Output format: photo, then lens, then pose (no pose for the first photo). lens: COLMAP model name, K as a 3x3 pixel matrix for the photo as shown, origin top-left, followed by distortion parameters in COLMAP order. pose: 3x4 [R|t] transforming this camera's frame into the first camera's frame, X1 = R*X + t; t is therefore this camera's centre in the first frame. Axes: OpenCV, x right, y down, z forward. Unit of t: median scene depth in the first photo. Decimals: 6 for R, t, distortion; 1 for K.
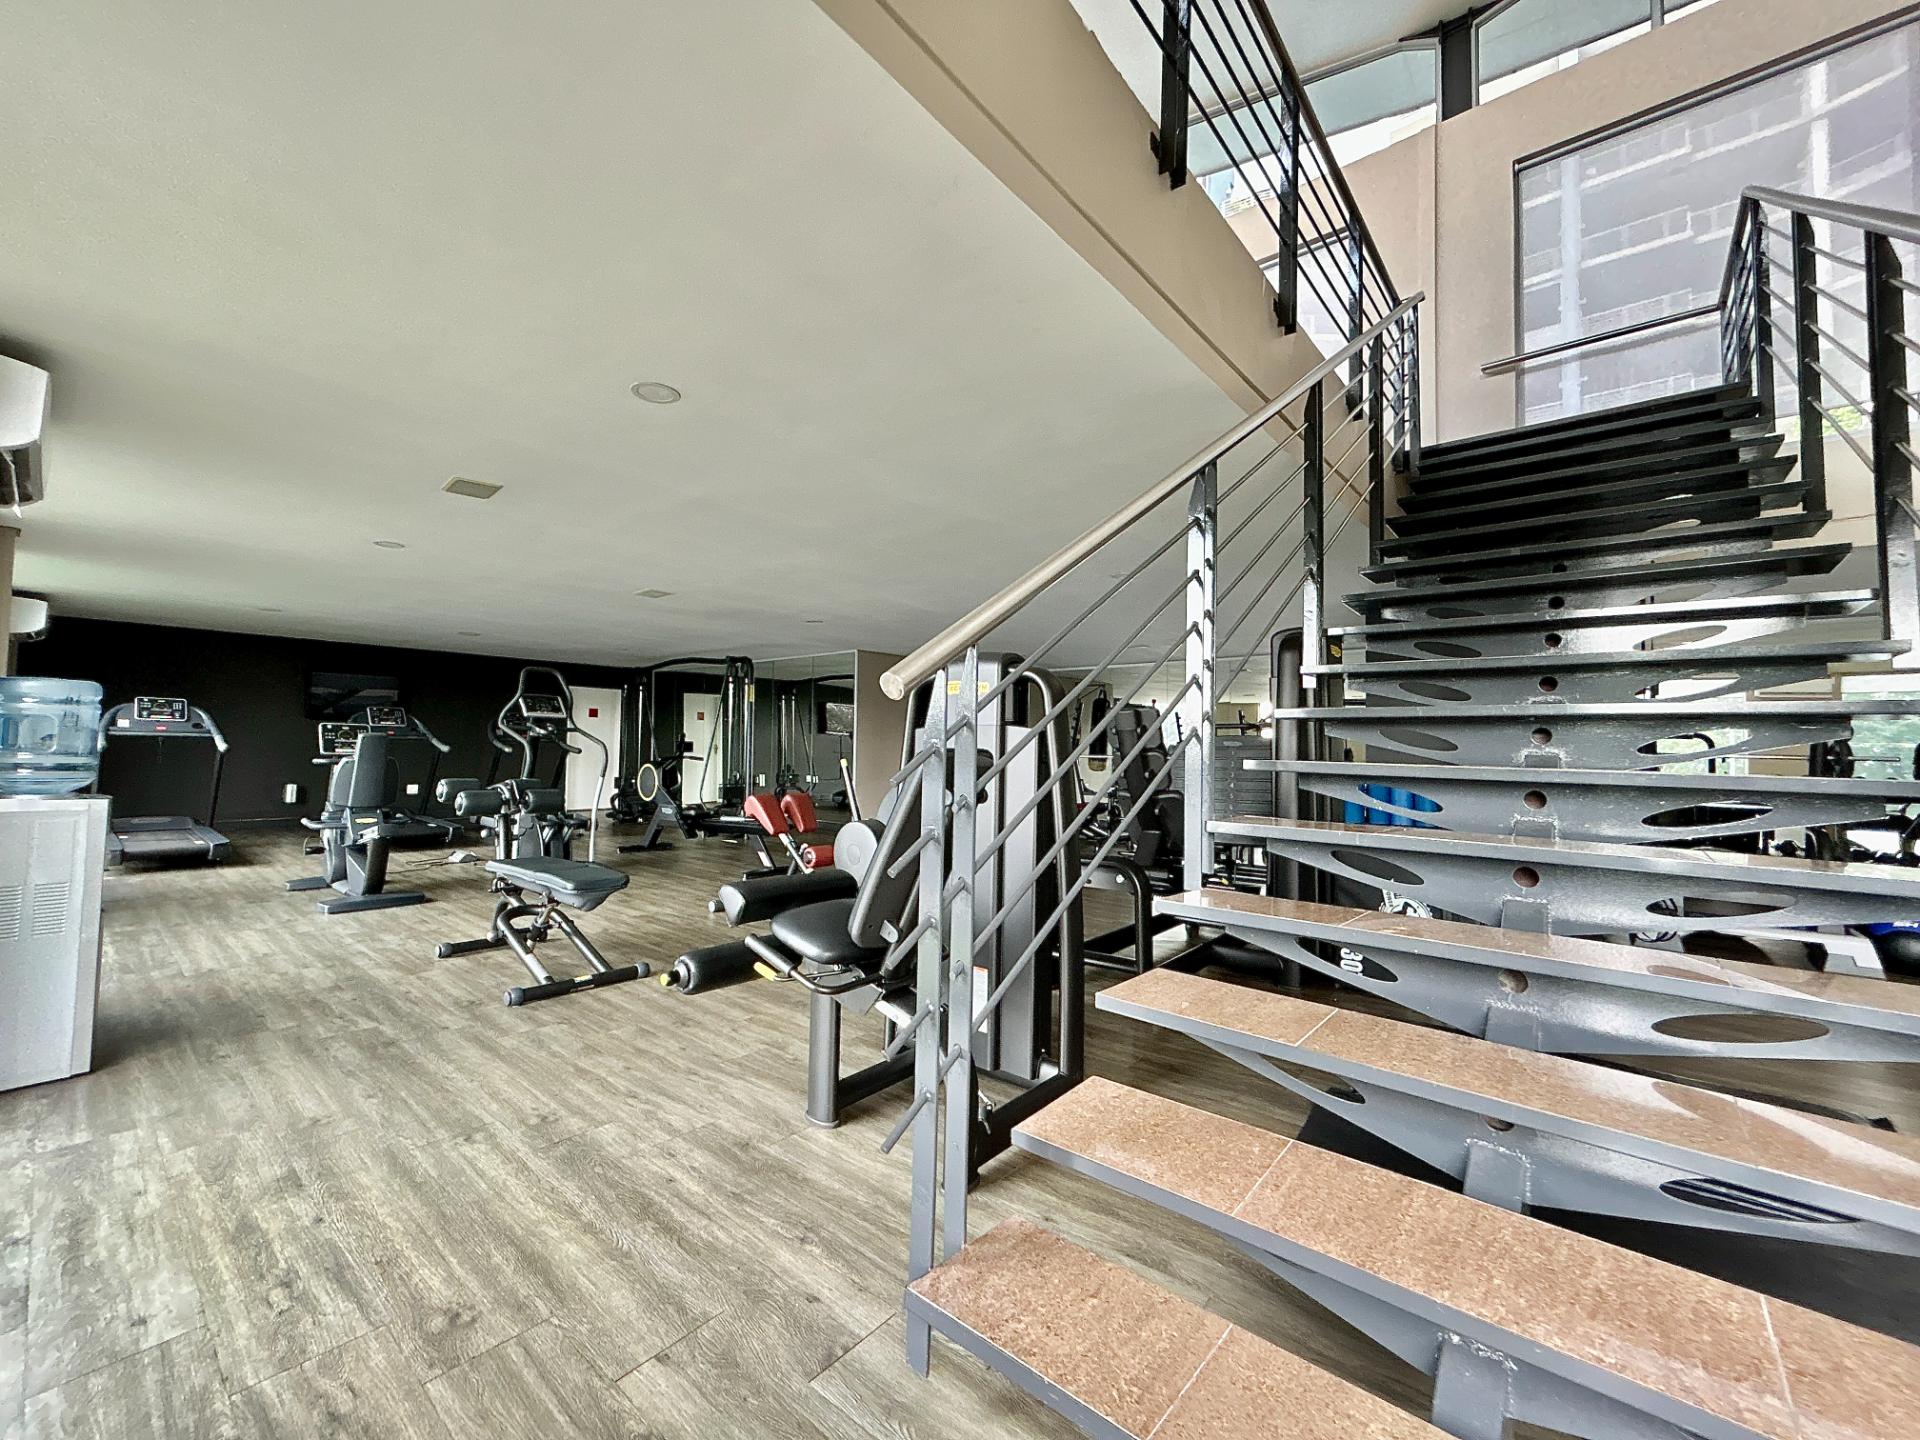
lens RADIAL K [[771.4, 0, 960.1], [0, 771.4, 717.7], [0, 0, 1]] dist [0.001677, 0.000302]
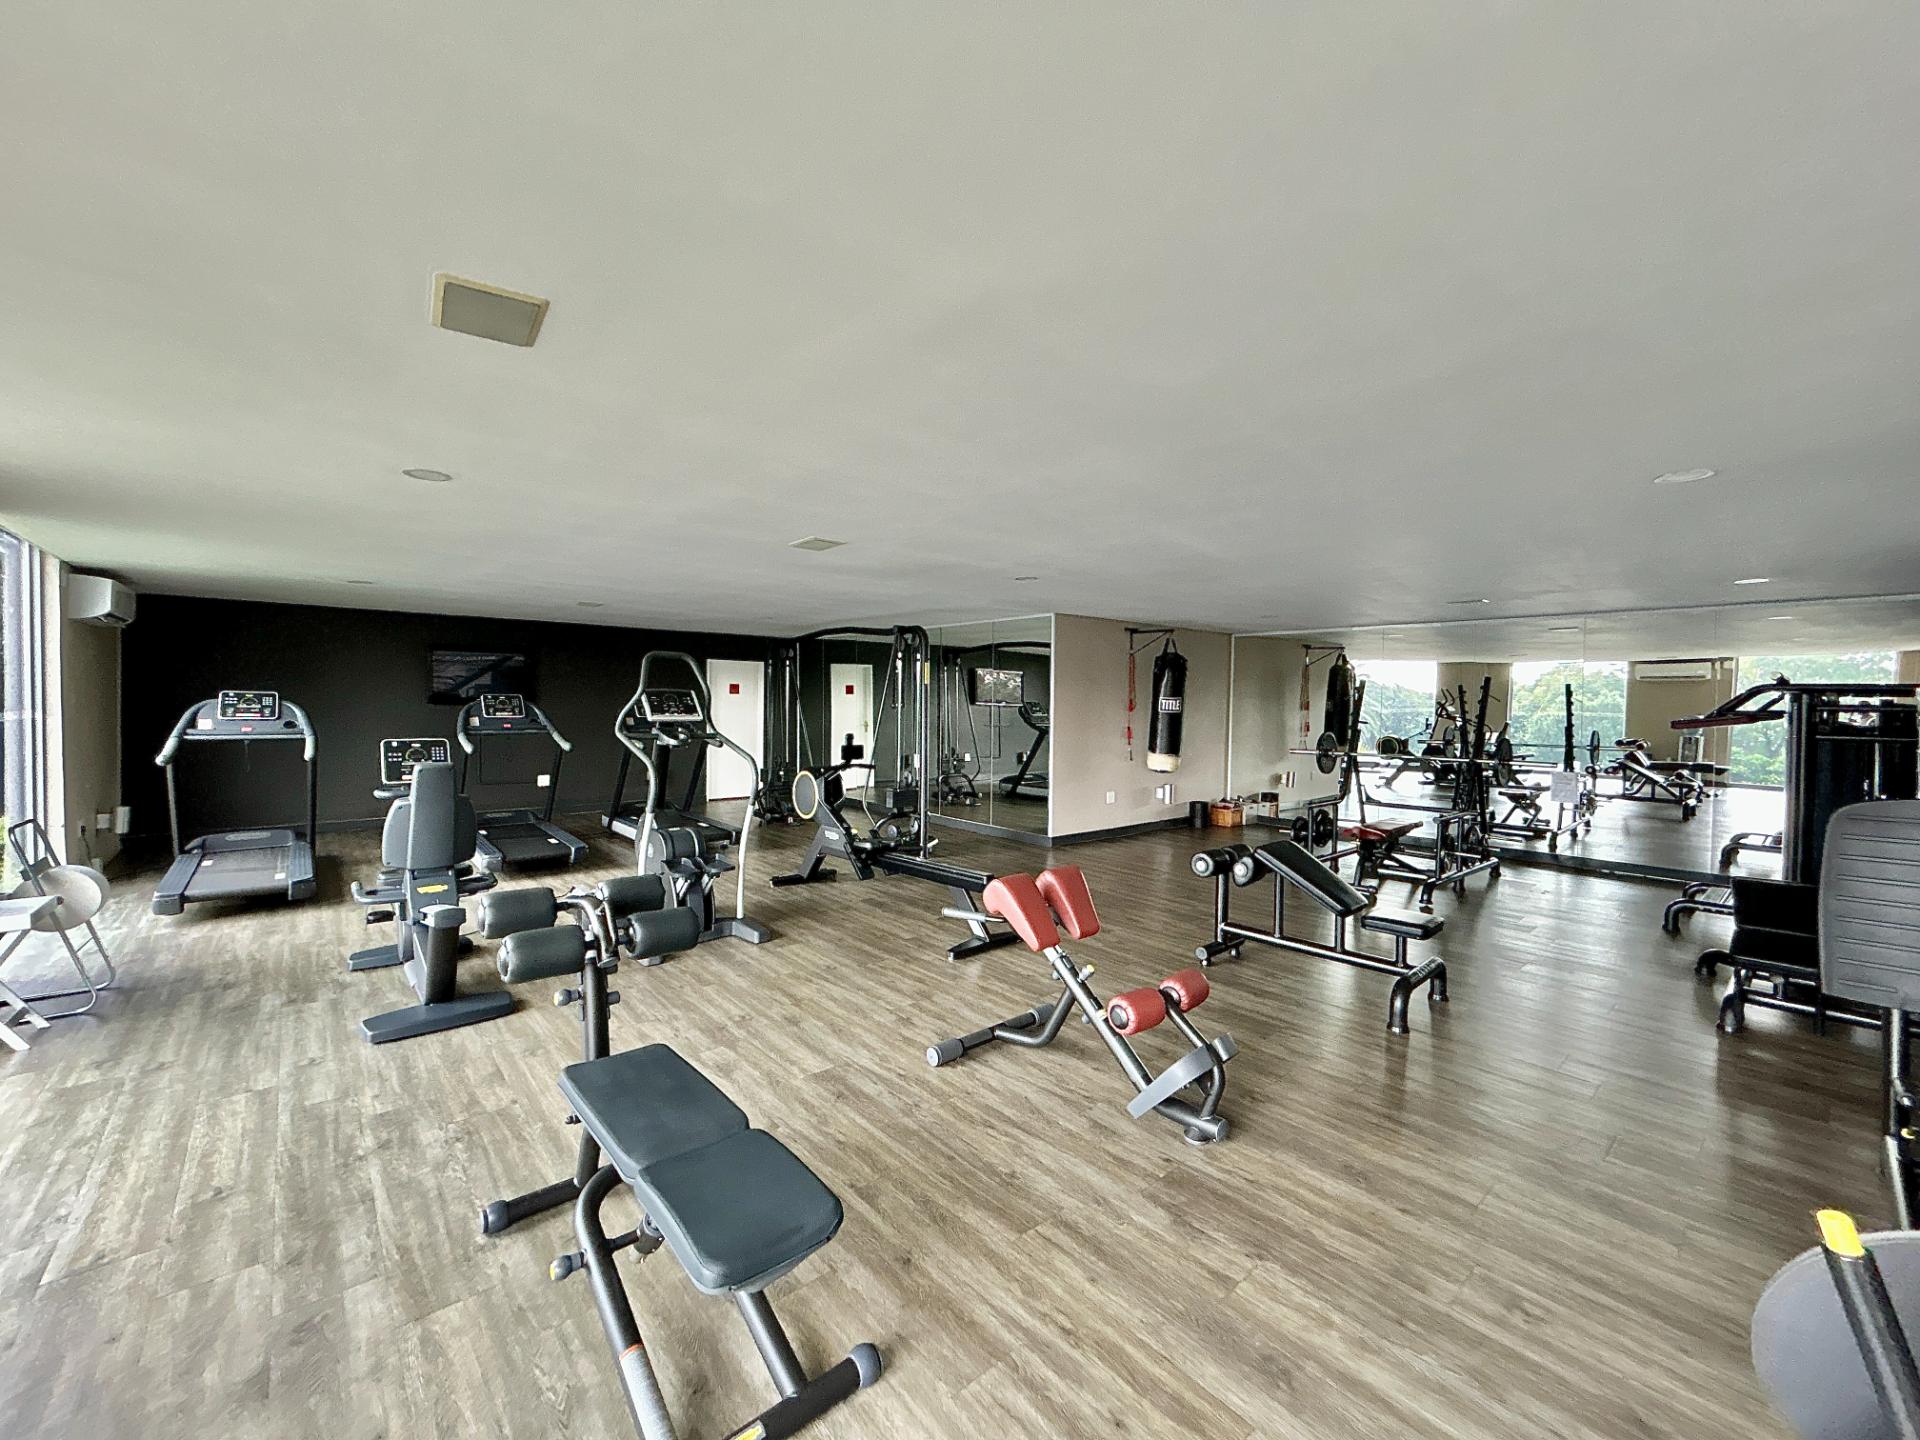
lens RADIAL K [[771.4, 0, 963.0], [0, 771.4, 714.3], [0, 0, 1]] dist [0.001677, 0.000302]
pose [[0.988324, -0.000016, -0.152367, -0.144056], [0.008634, 0.998399, 0.055900, -0.041423], [0.152122, -0.056562, 0.986742, 0.293816]]
